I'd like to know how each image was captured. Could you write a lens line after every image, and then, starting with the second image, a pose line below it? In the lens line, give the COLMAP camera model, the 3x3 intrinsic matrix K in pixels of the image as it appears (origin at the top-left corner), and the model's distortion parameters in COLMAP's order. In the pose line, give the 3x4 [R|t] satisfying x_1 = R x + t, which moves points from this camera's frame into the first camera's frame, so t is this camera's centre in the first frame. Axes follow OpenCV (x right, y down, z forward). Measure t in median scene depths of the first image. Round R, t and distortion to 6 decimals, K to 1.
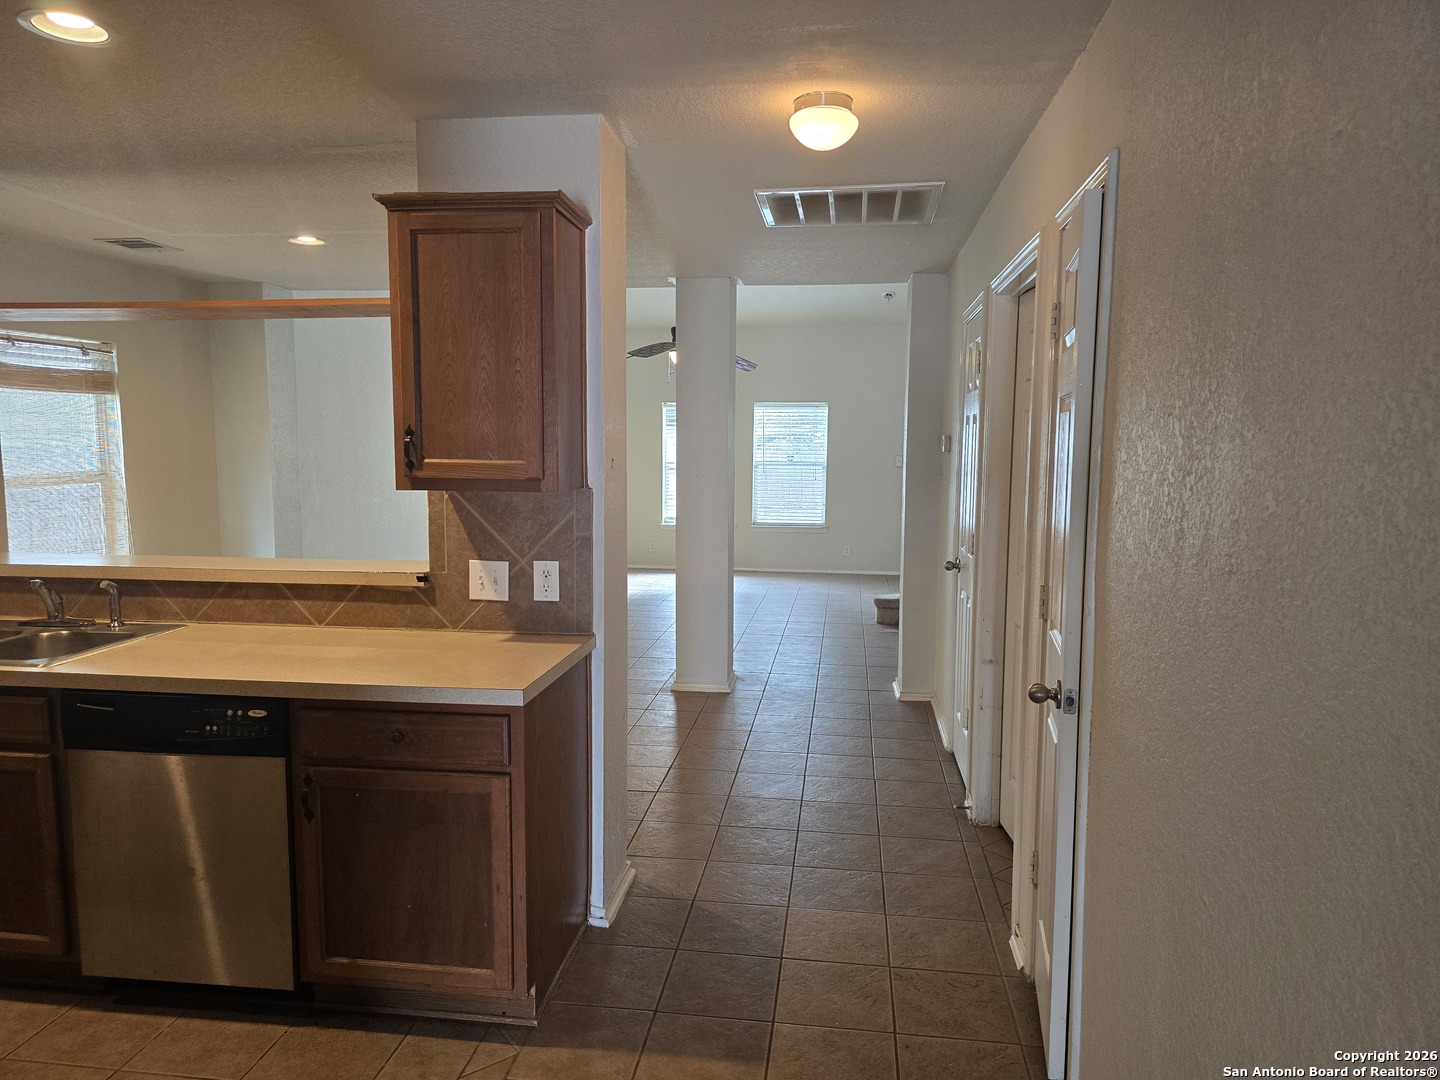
lens RADIAL K [[967.3, 0, 711.6], [0, 967.3, 522.5], [0, 0, 1]] dist [0.034801, -0.030434]
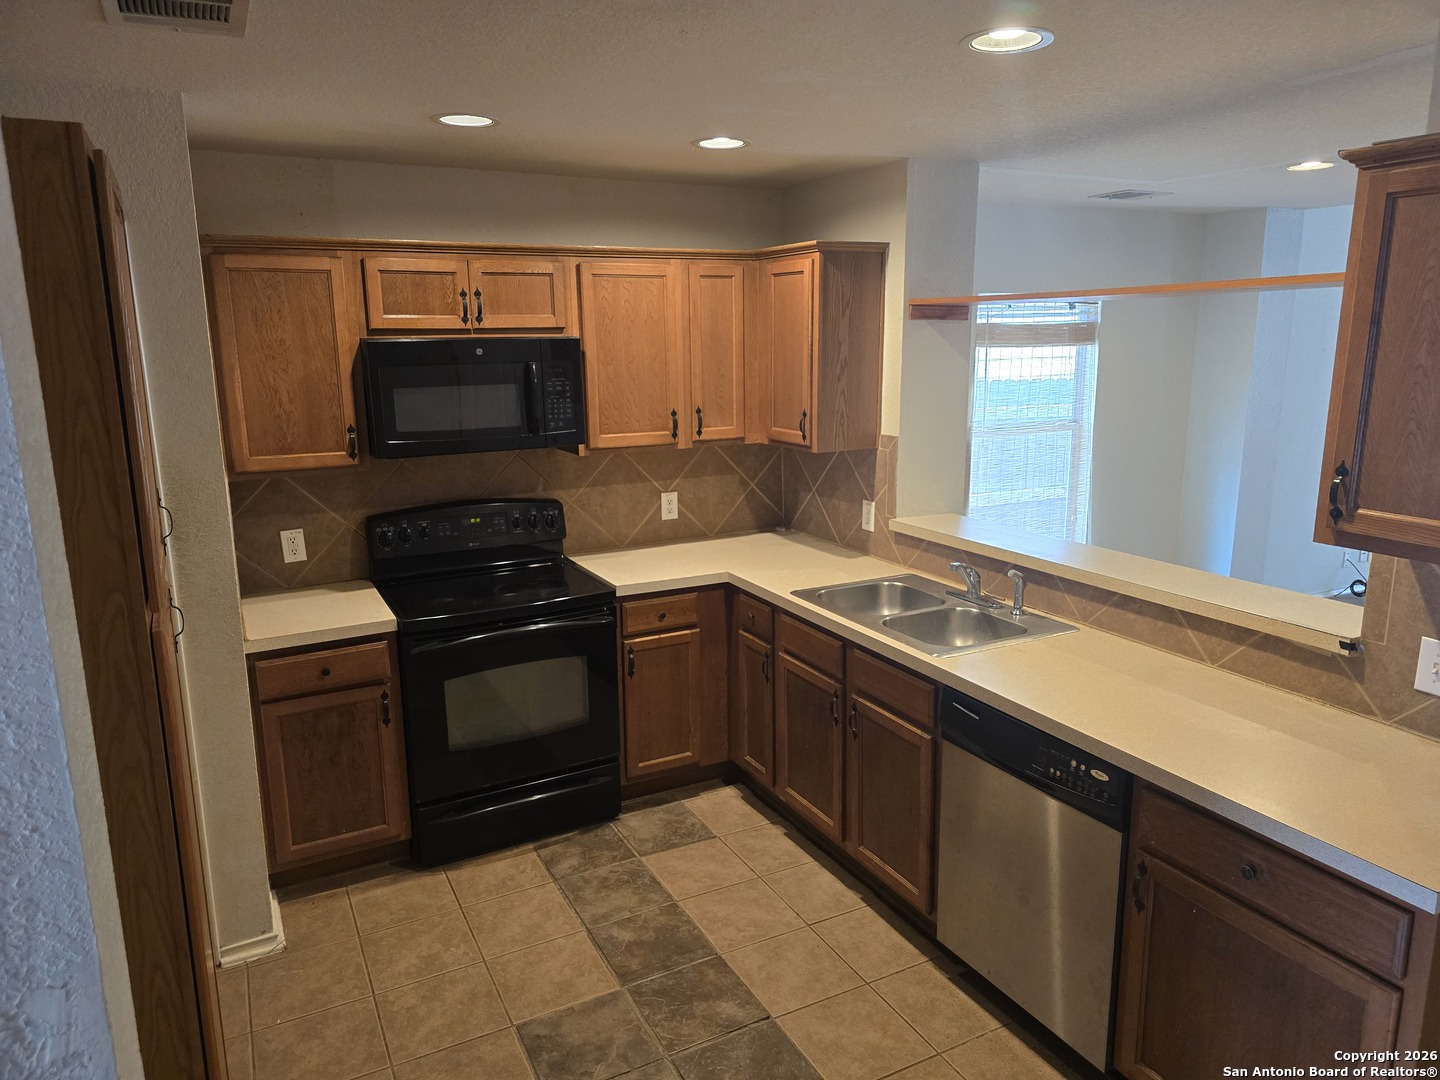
lens RADIAL K [[967.3, 0, 711.6], [0, 967.3, 522.5], [0, 0, 1]] dist [0.034801, -0.030434]
pose [[0.577926, 0.143079, -0.803449, 0.020301], [-0.066232, 0.989487, 0.128567, -0.110699], [0.813397, -0.021088, 0.581326, 0.147299]]
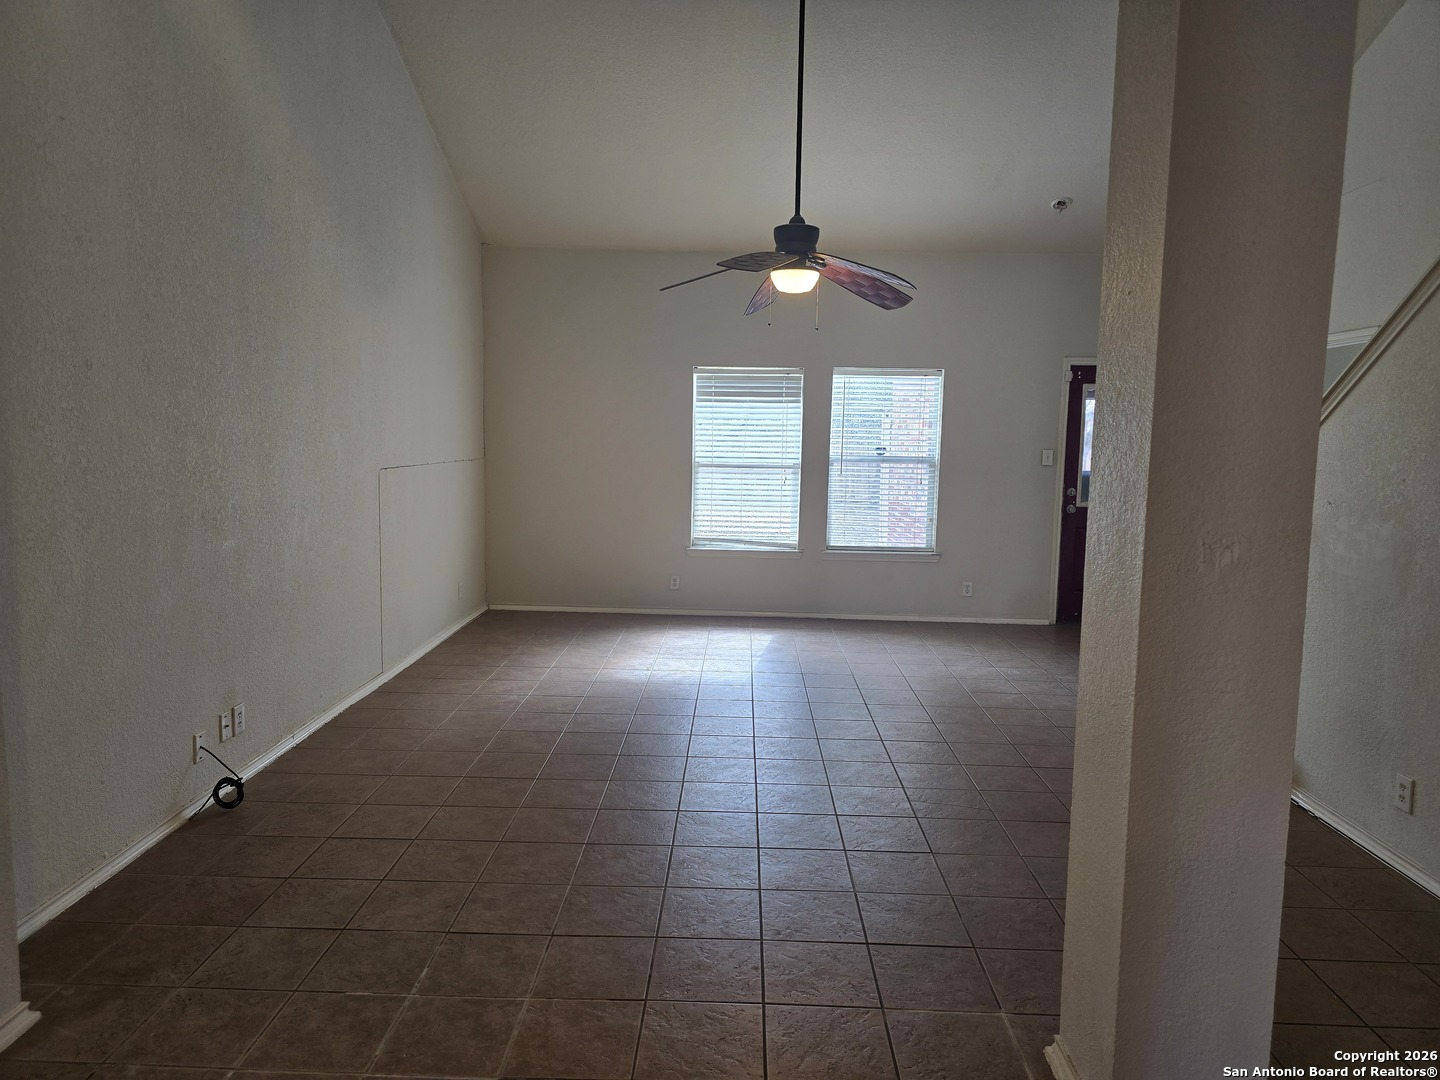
lens RADIAL K [[967.3, 0, 711.6], [0, 967.3, 522.5], [0, 0, 1]] dist [0.034801, -0.030434]
pose [[0.994427, -0.002635, 0.105394, -0.601744], [0.000514, 0.999797, 0.020155, -0.168242], [-0.105426, -0.019989, 0.994226, 1.879074]]
